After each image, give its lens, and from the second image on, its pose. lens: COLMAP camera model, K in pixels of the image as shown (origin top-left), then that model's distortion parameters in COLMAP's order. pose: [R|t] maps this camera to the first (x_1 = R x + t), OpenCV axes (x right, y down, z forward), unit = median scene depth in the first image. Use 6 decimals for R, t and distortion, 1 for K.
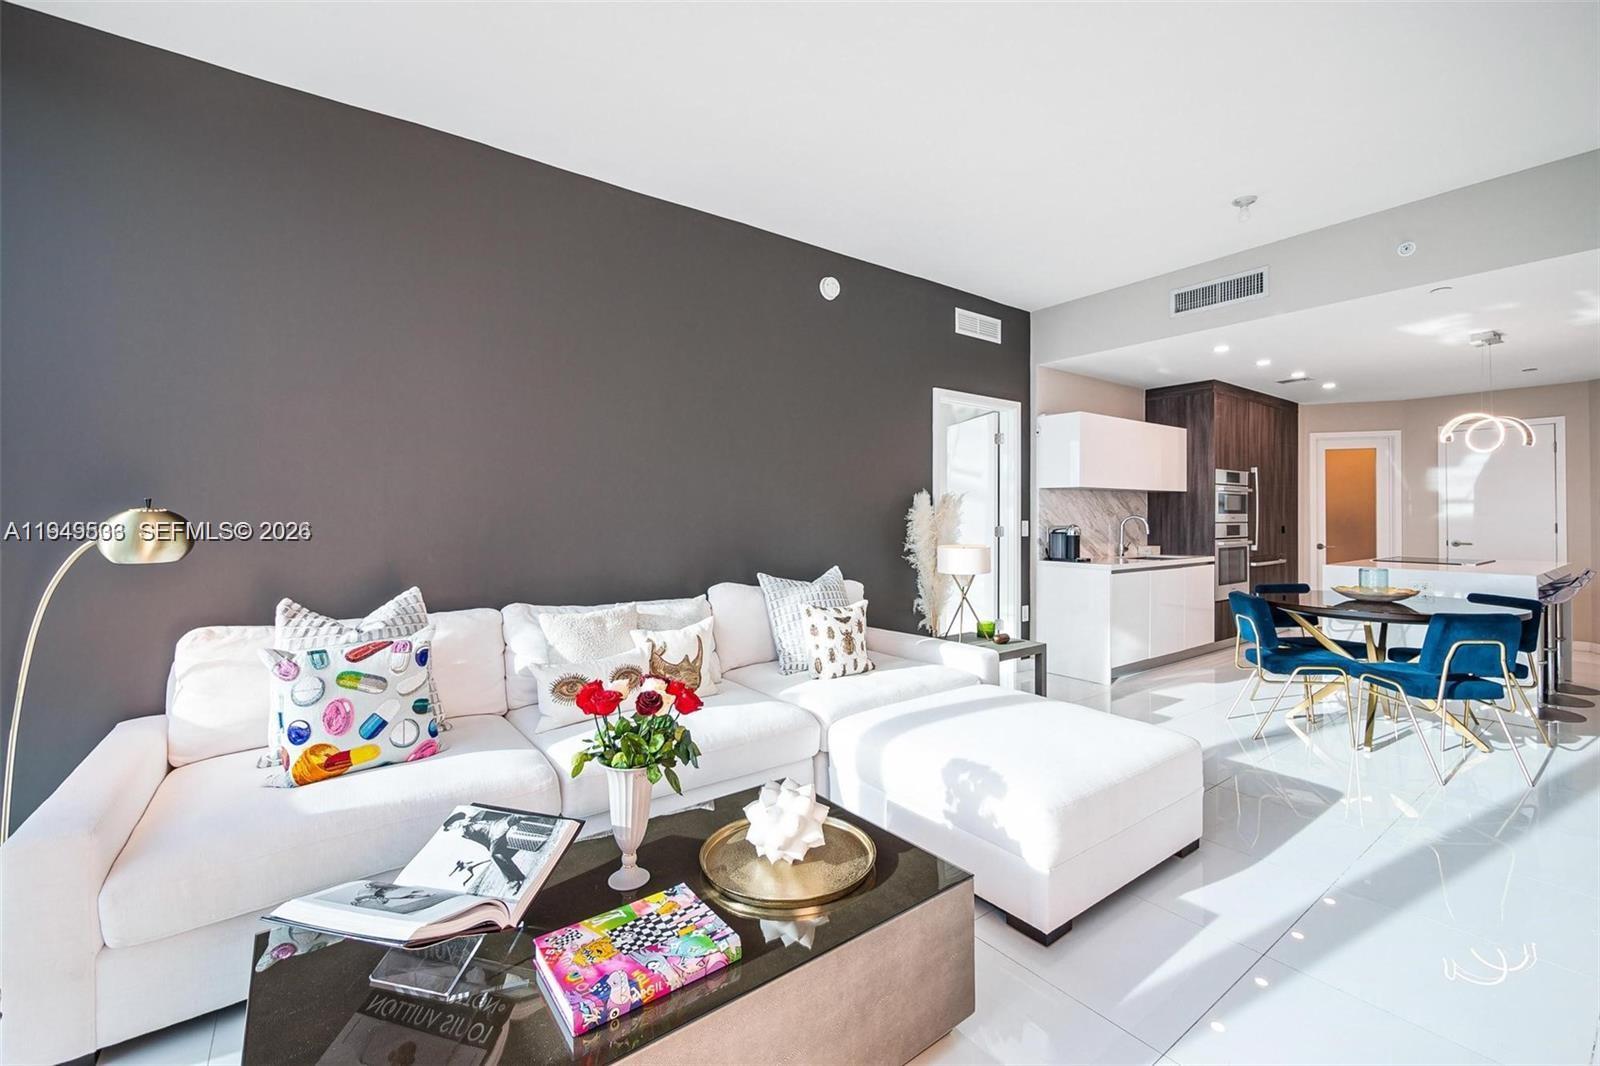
lens RADIAL K [[661.7, 0, 805.1], [0, 661.7, 511.9], [0, 0, 1]] dist [-0.000091, 0.000014]
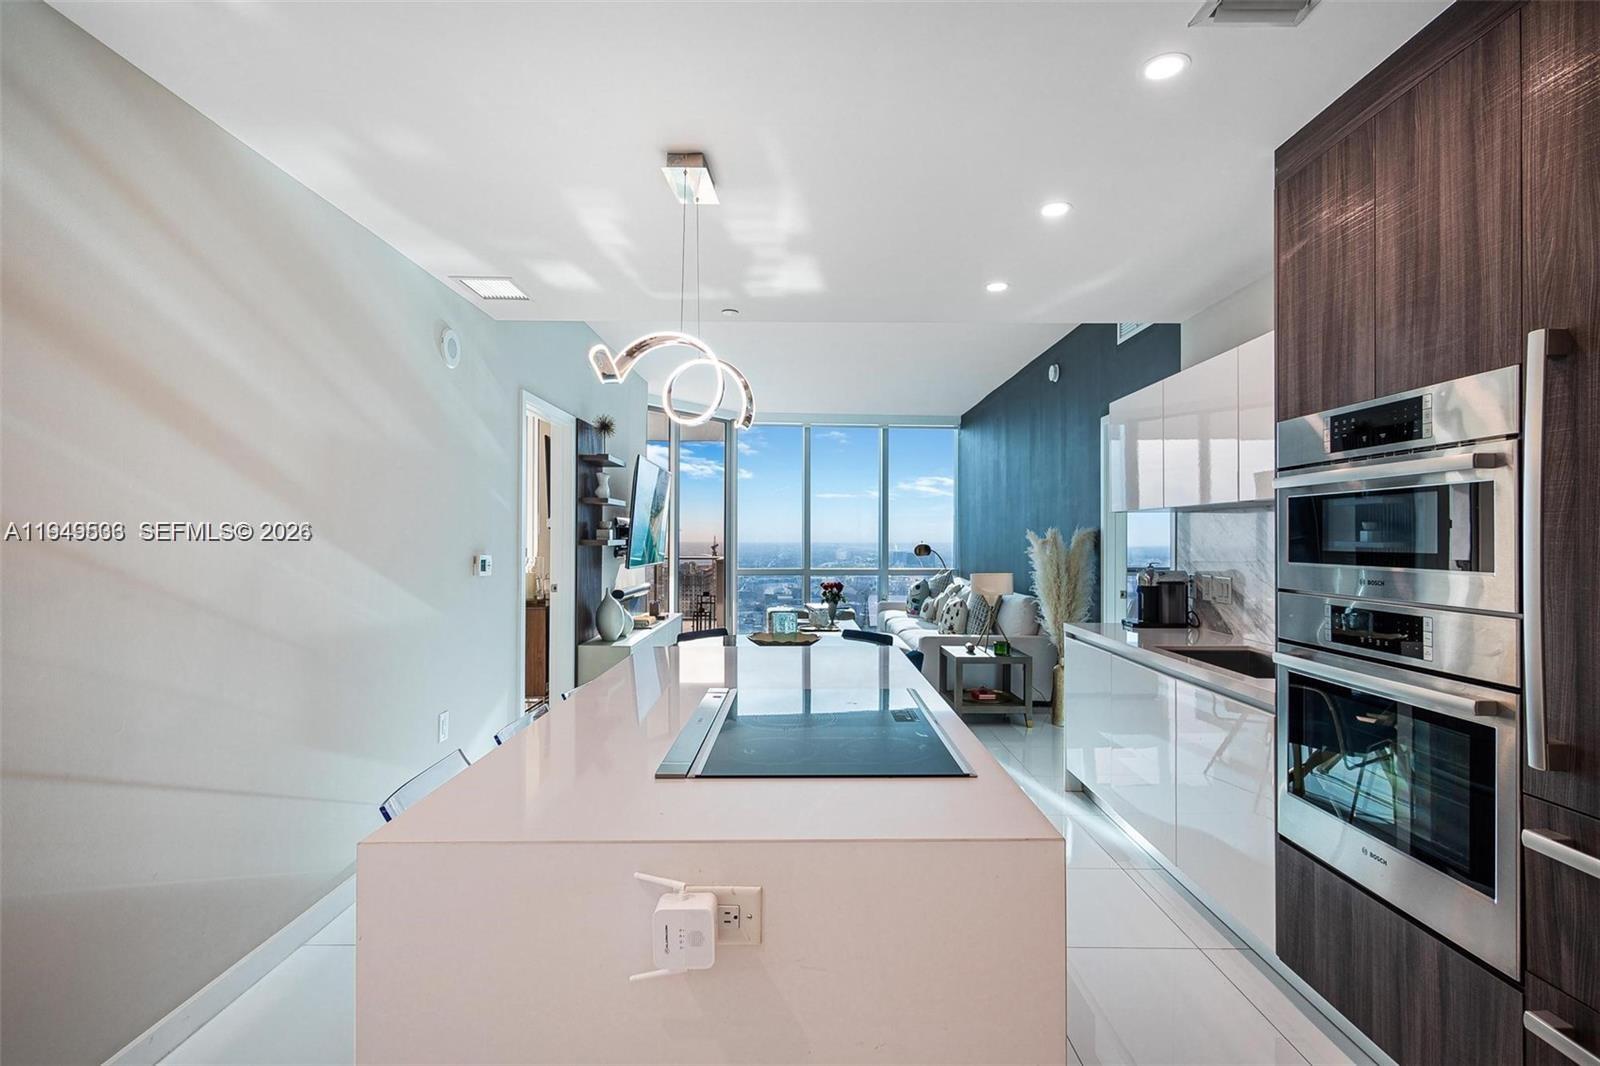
lens RADIAL K [[746.2, 0, 804.8], [0, 746.2, 535.1], [0, 0, 1]] dist [0.000510, -0.000263]
pose [[-0.592387, -0.004596, -0.805641, 1.024665], [0.002749, 0.999966, -0.007726, -0.007761], [0.805649, -0.006791, -0.592354, 1.003286]]
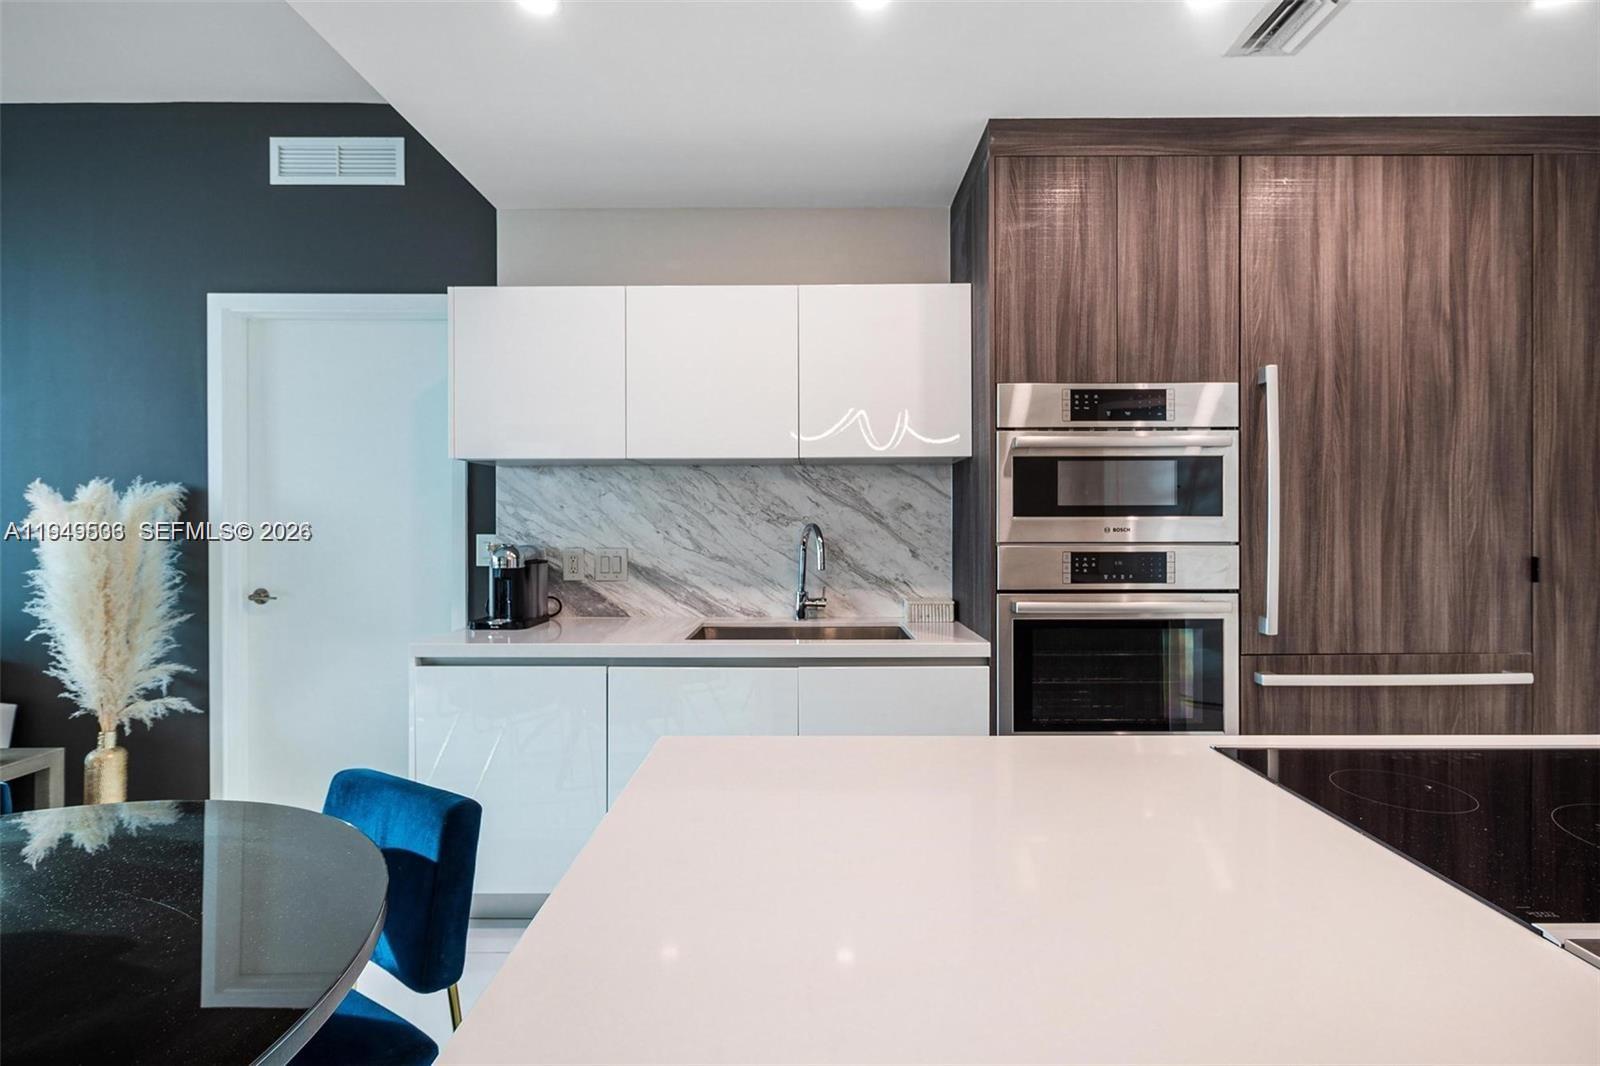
lens RADIAL K [[723.7, 0, 807.8], [0, 723.7, 524.5], [0, 0, 1]] dist [0.001737, 0.000088]
pose [[0.801722, -0.000976, -0.597697, 0.743906], [0.006265, 0.999957, 0.006770, 0.003410], [0.597665, -0.009172, 0.801694, 0.629633]]
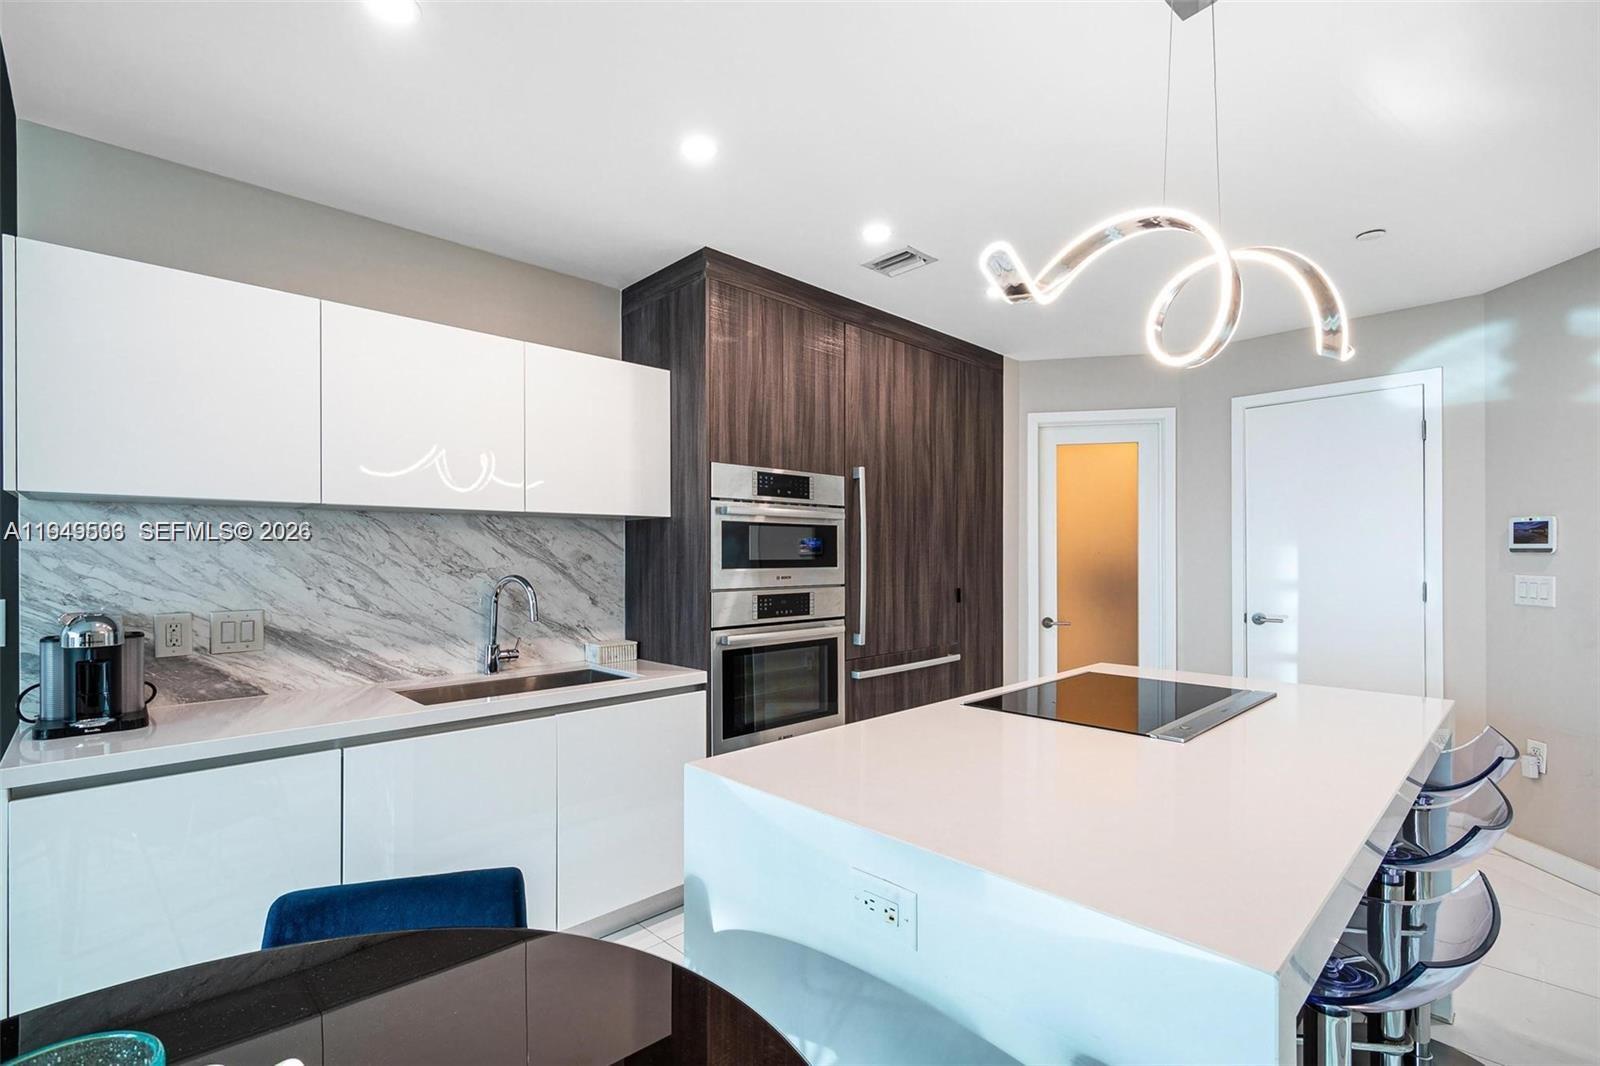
lens RADIAL K [[725.3, 0, 815.1], [0, 725.3, 558.6], [0, 0, 1]] dist [0.003250, 0.000390]
pose [[0.990187, -0.004007, 0.139688, 0.605084], [0.002698, 0.999951, 0.009559, -0.008031], [-0.139720, -0.009089, 0.990149, 0.522616]]
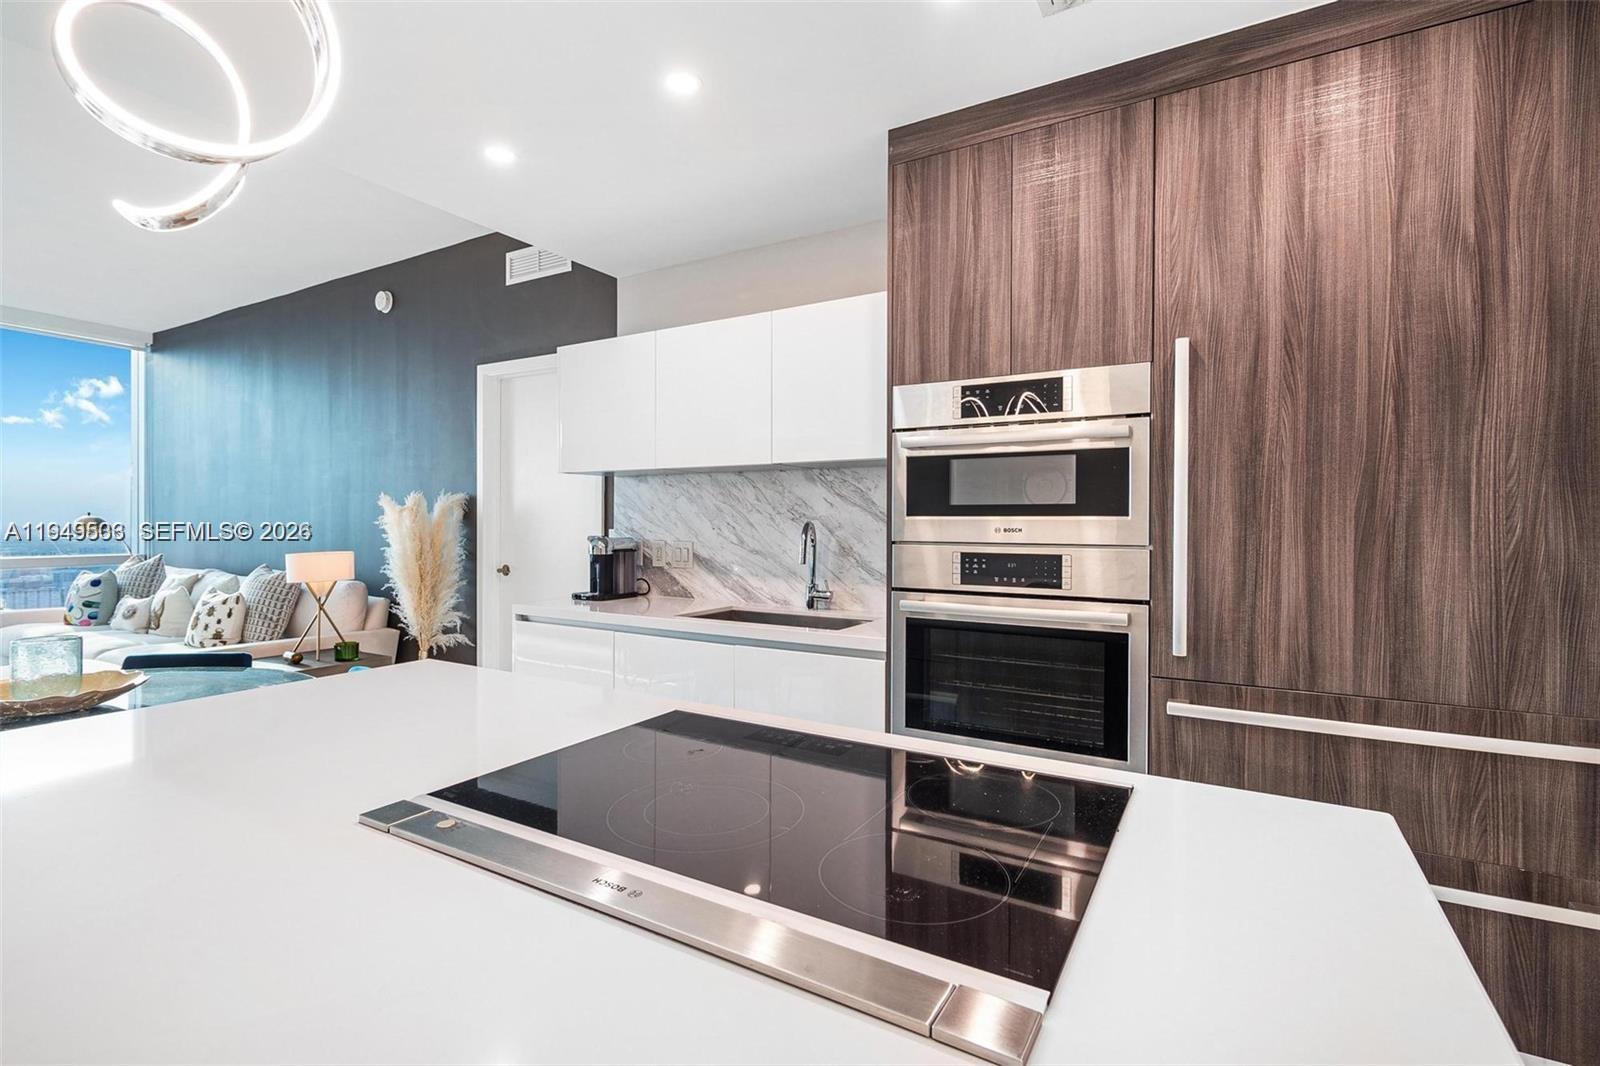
lens RADIAL K [[740.5, 0, 803.4], [0, 740.5, 525.9], [0, 0, 1]] dist [0.001378, -0.000093]
pose [[0.391675, 0.006141, -0.920083, 0.934933], [0.001391, 0.999973, 0.007266, 0.004772], [0.920102, -0.004126, 0.391656, 0.784167]]
